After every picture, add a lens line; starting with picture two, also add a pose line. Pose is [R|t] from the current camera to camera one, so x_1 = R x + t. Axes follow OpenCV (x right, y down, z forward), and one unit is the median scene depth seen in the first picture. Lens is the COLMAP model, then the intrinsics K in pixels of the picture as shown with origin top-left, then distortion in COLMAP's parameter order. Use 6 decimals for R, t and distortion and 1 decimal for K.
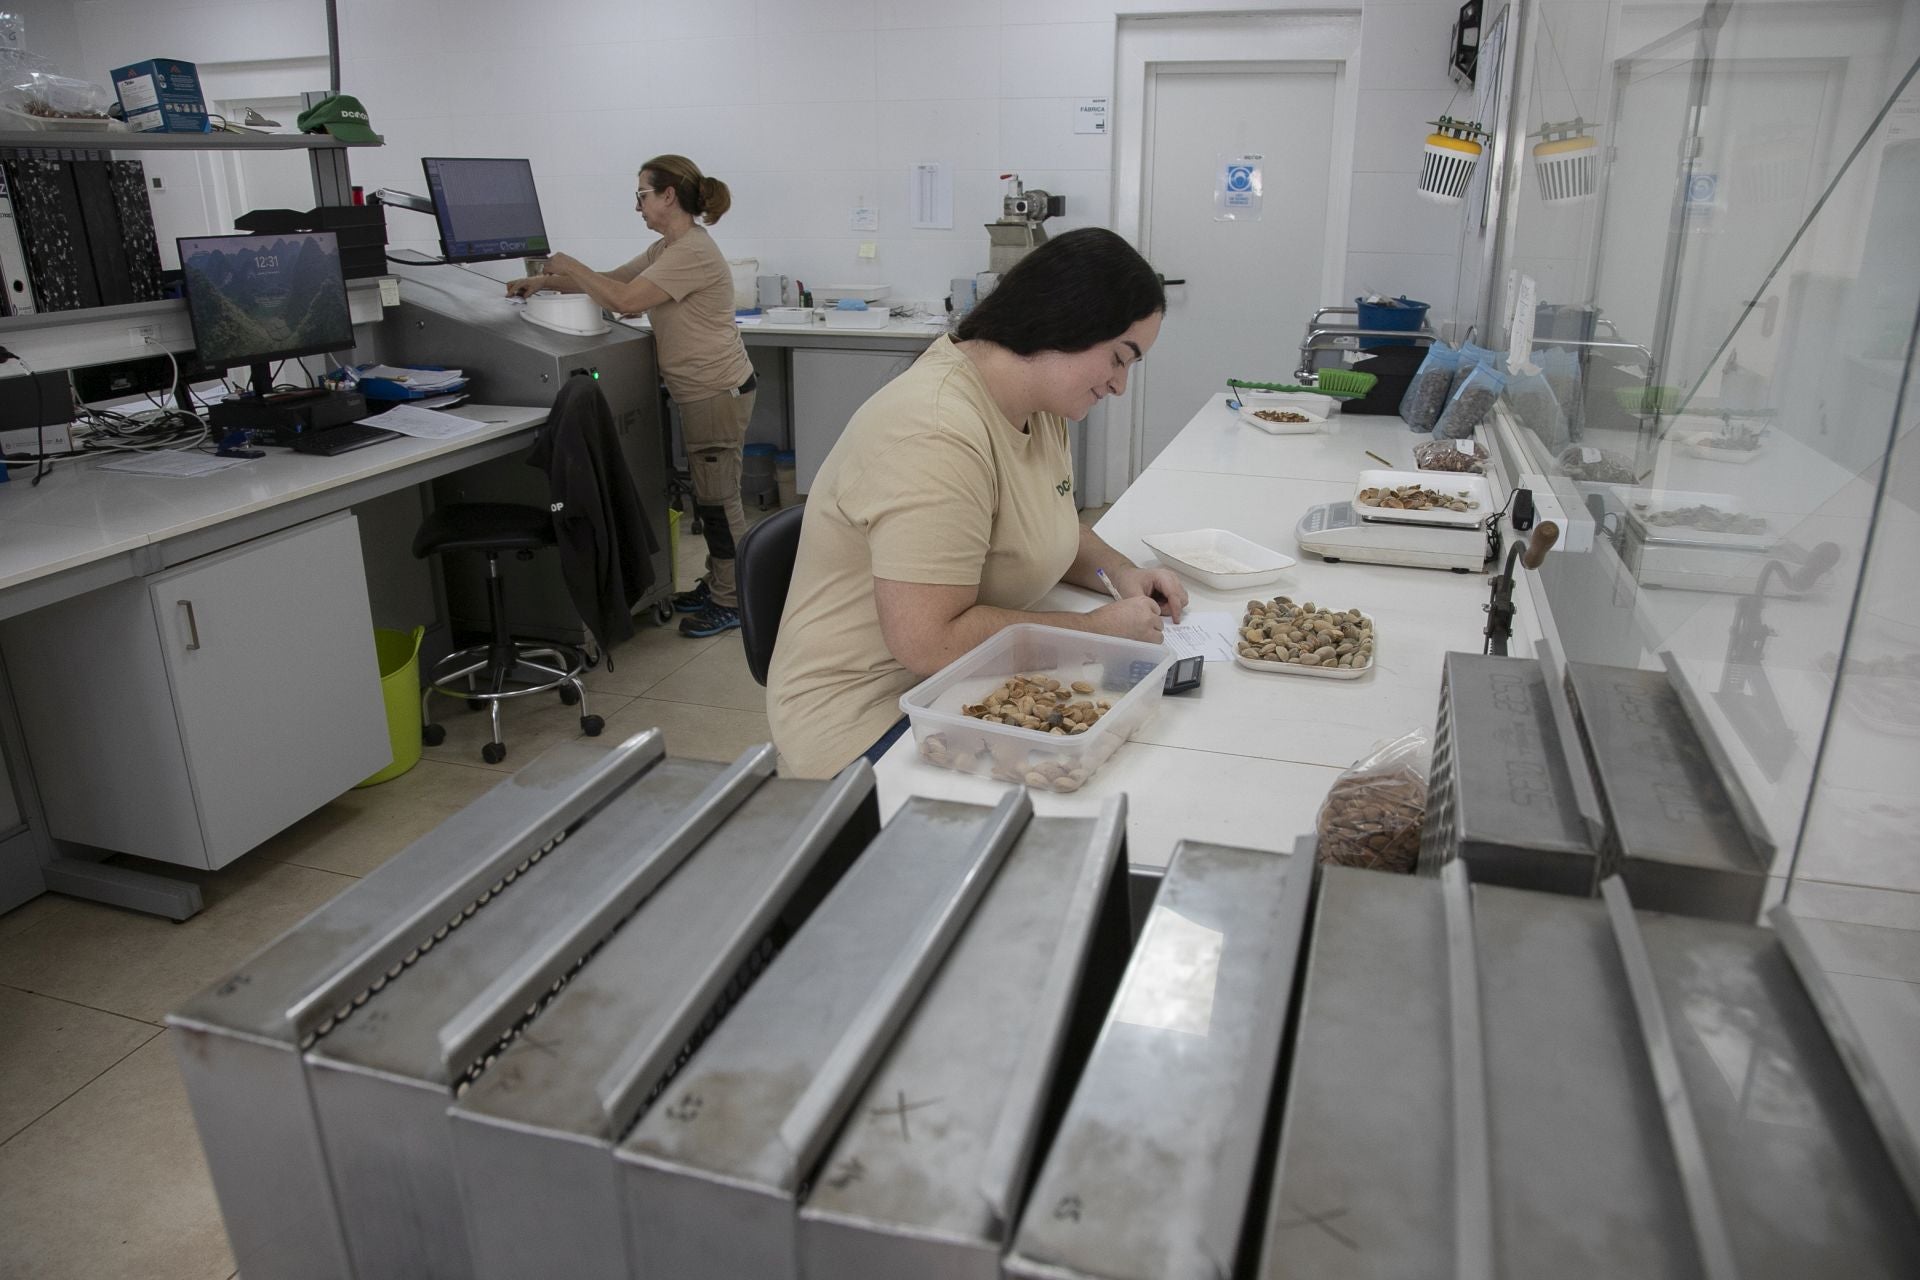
lens RADIAL K [[1327.9, 0, 969.2], [0, 1327.9, 642.6], [0, 0, 1]] dist [-0.104125, 0.045948]
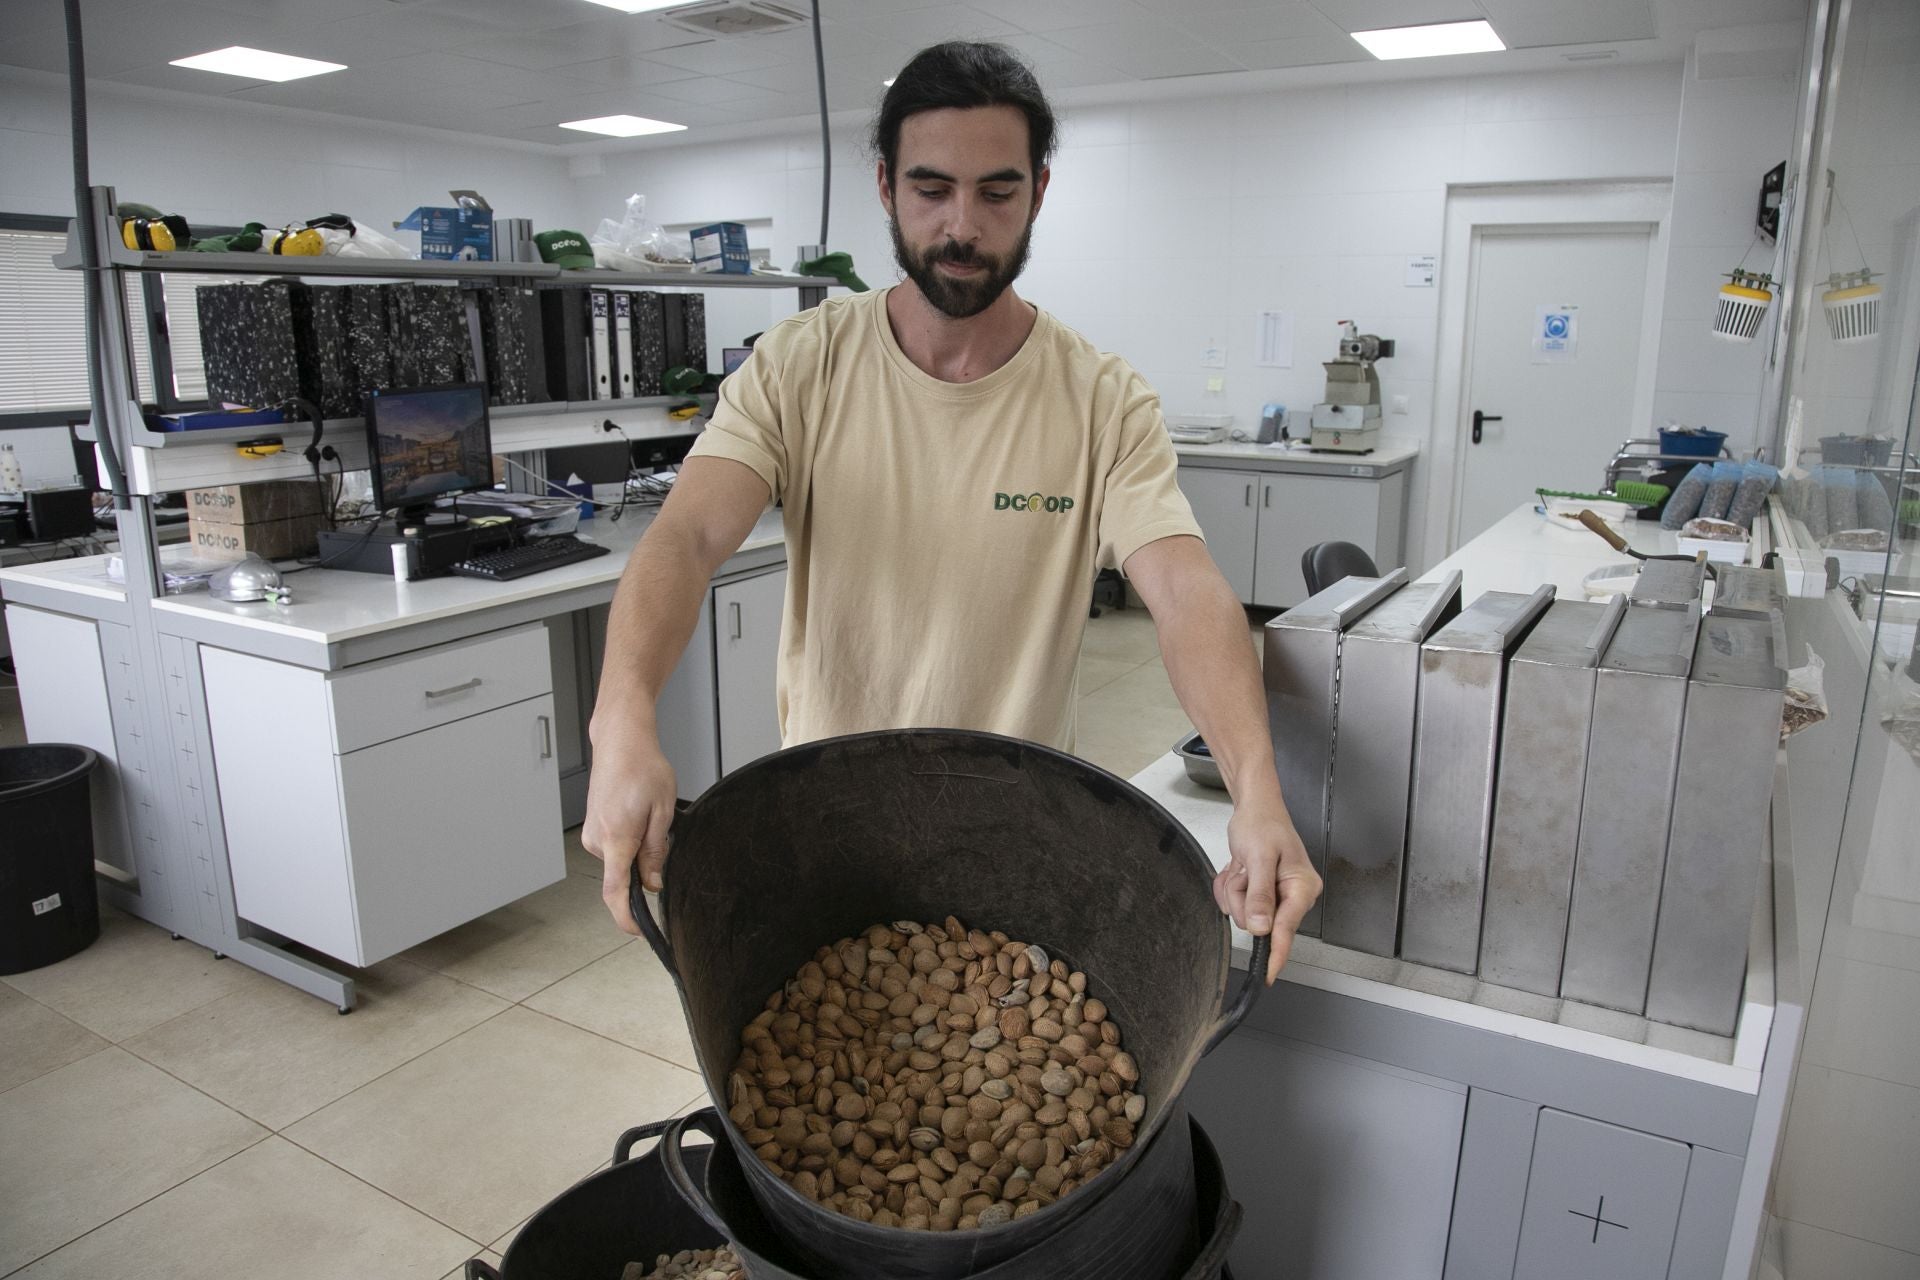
lens RADIAL K [[1327.9, 0, 962.5], [0, 1327.9, 644.7], [0, 0, 1]] dist [-0.104125, 0.045948]
pose [[0.972530, 0.054542, -0.226297, -0.030537], [-0.078775, 0.991918, -0.099467, 0.094273], [0.219043, 0.114561, 0.968966, -0.220713]]
